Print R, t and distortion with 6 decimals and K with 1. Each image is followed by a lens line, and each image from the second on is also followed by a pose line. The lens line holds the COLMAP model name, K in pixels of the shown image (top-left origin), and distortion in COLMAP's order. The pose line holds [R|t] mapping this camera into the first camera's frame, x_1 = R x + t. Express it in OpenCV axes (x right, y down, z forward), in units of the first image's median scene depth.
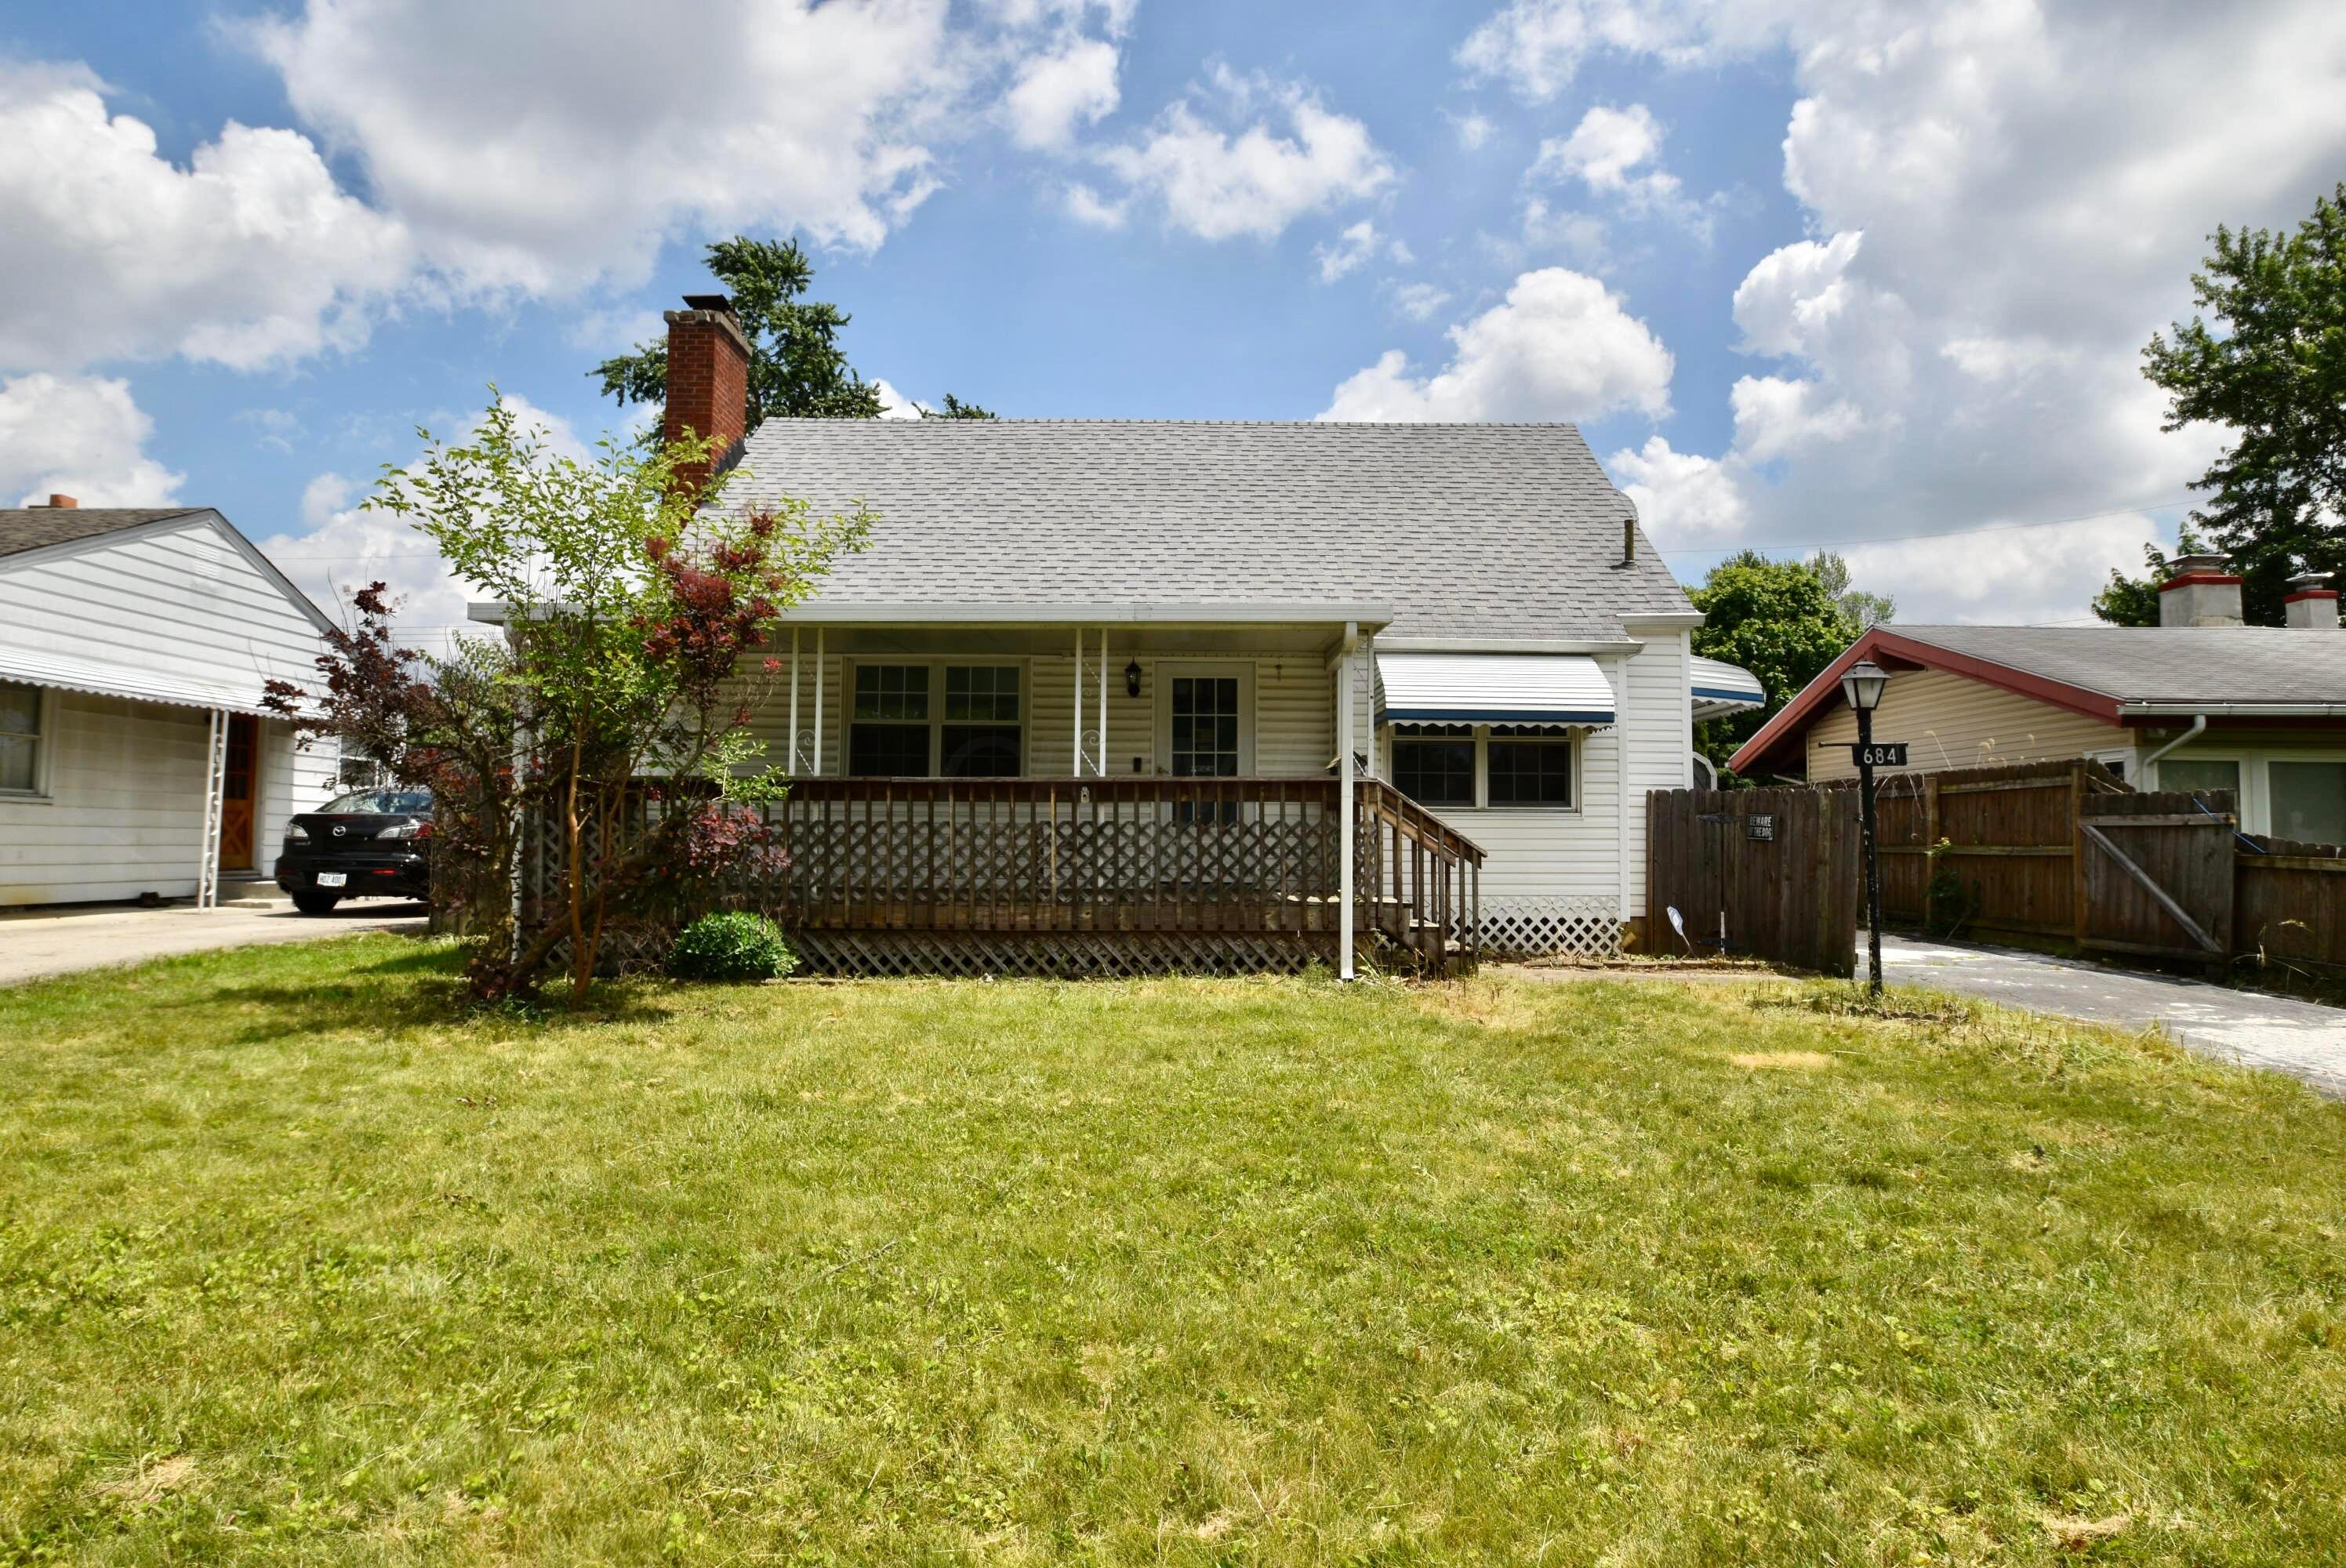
lens RADIAL K [[1286.1, 0, 1173.0], [0, 1286.1, 784.0], [0, 0, 1]] dist [-0.051552, -0.000109]
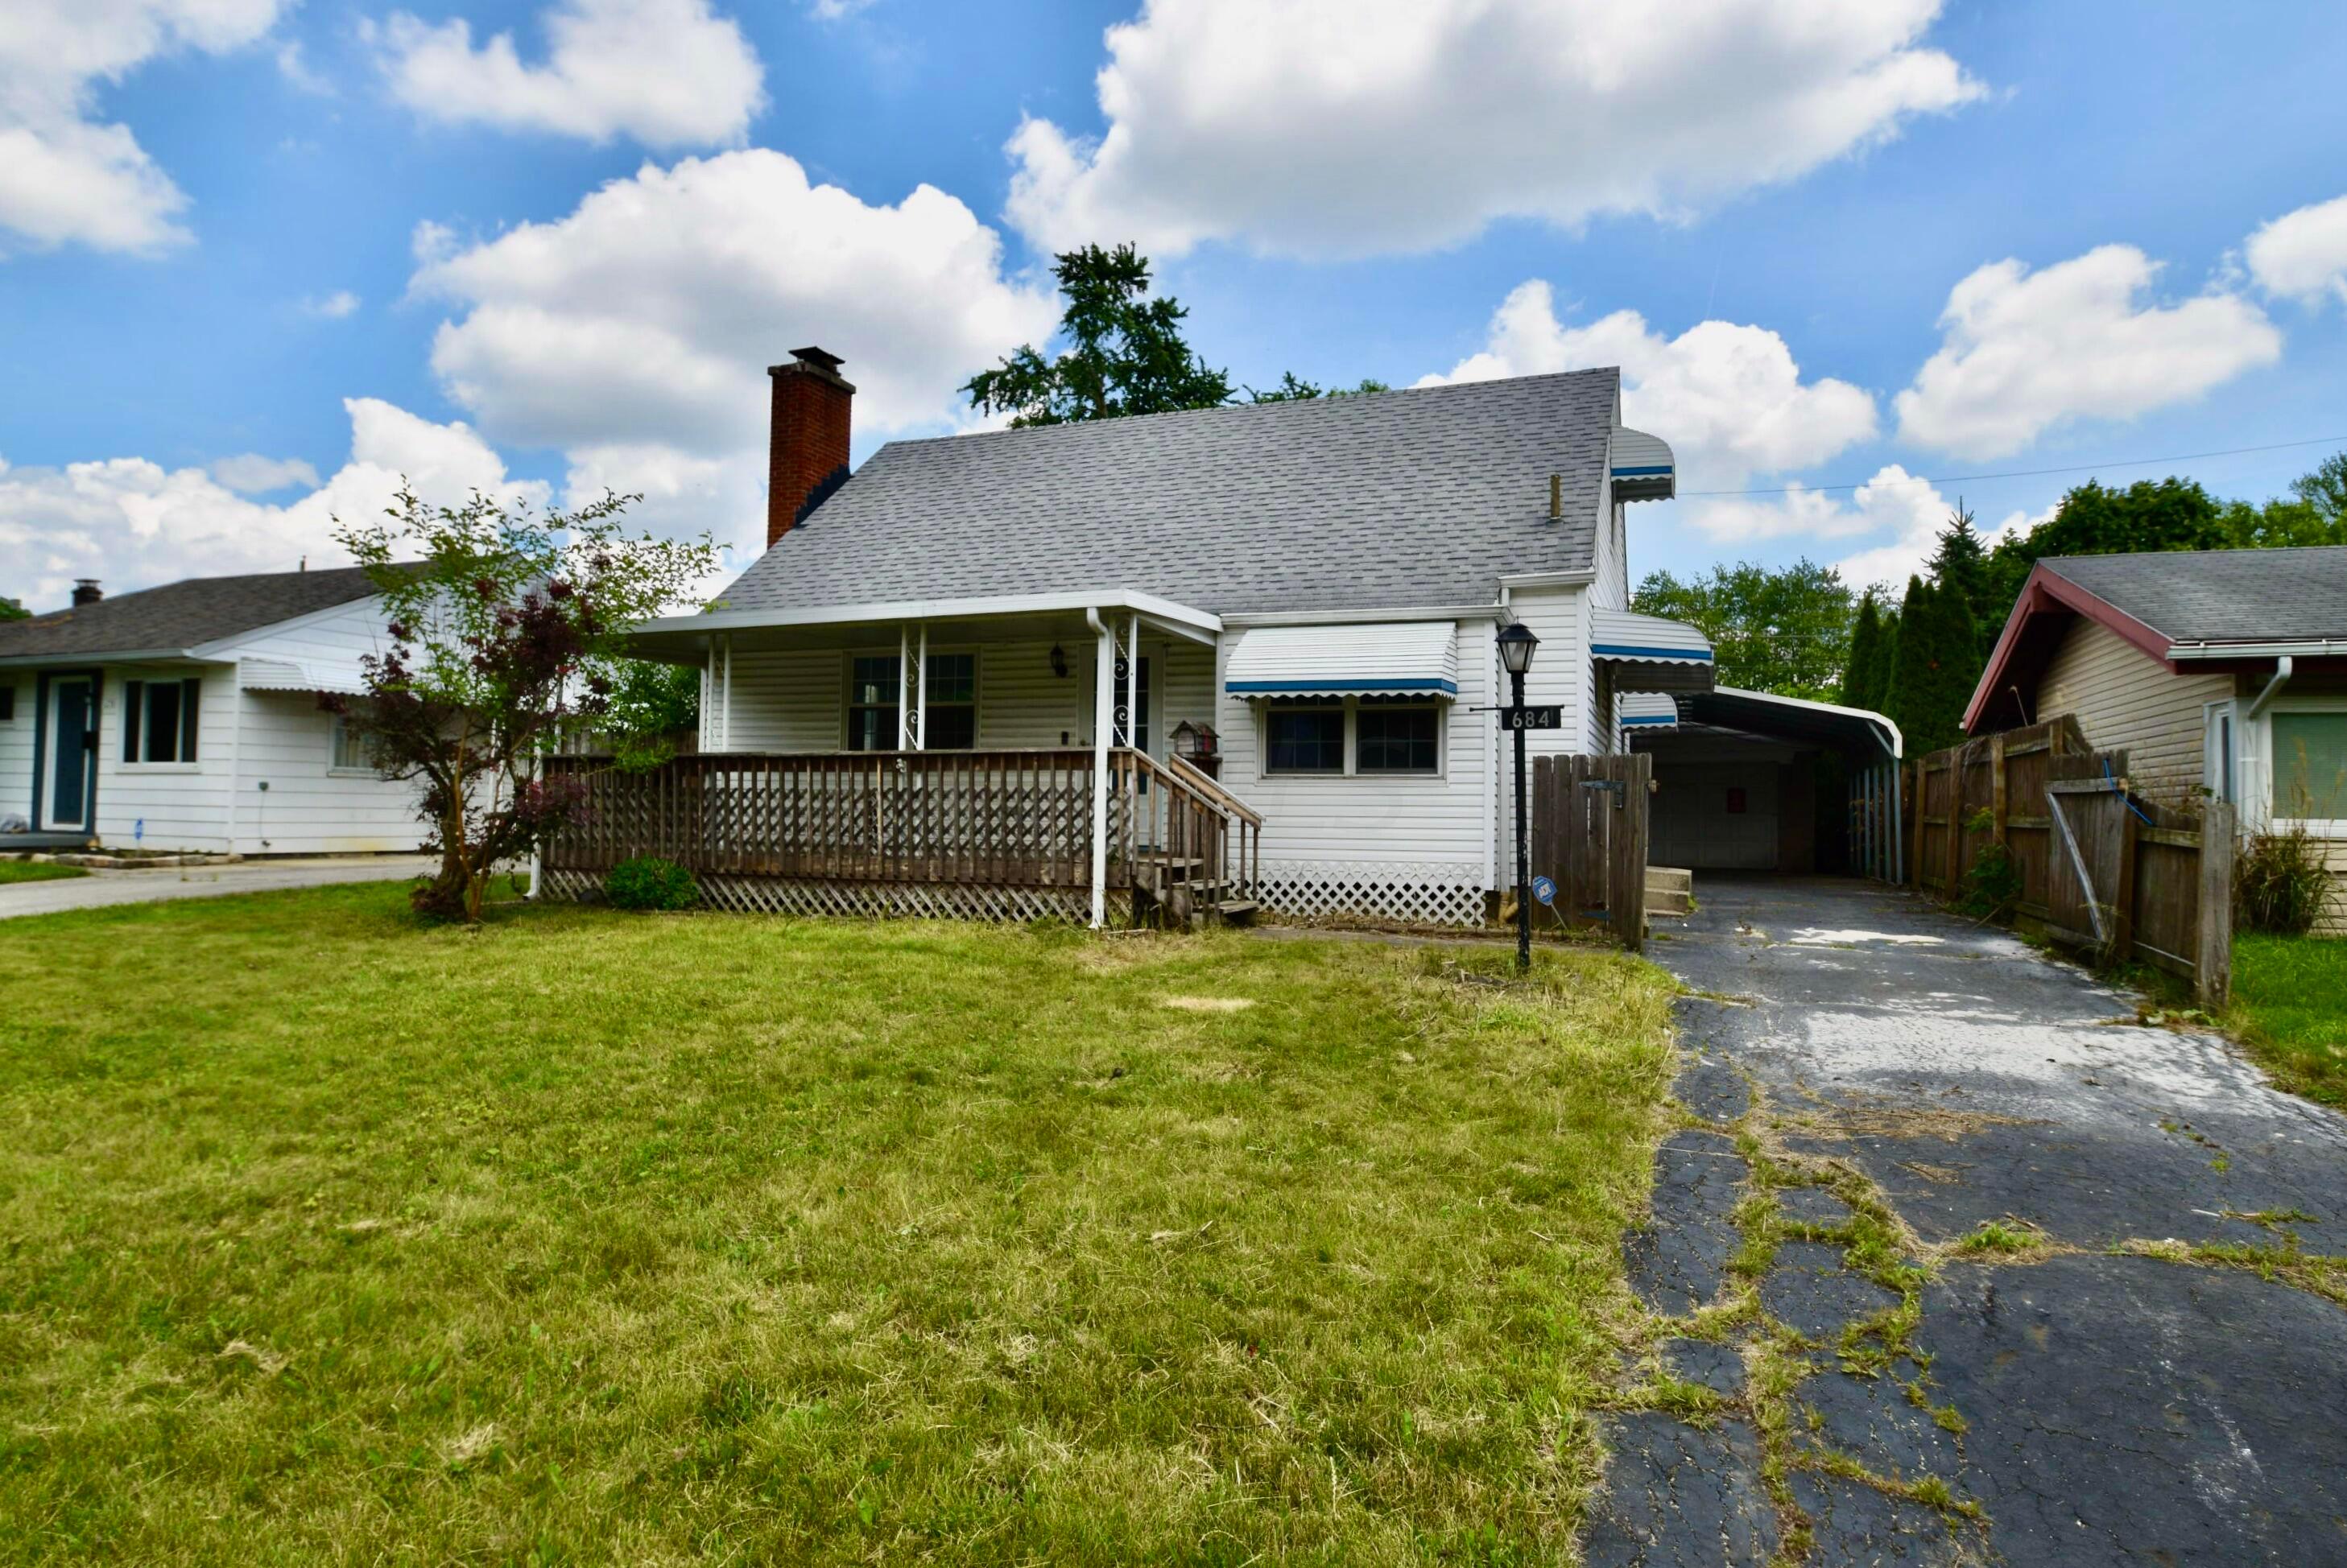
lens RADIAL K [[1306.9, 0, 1173.5], [0, 1306.9, 784.0], [0, 0, 1]] dist [-0.045406, 0.000248]
pose [[0.934364, -0.002800, -0.356308, 0.484828], [0.010705, 0.999738, 0.020218, 0.003192], [0.356158, -0.022705, 0.934150, -0.022308]]
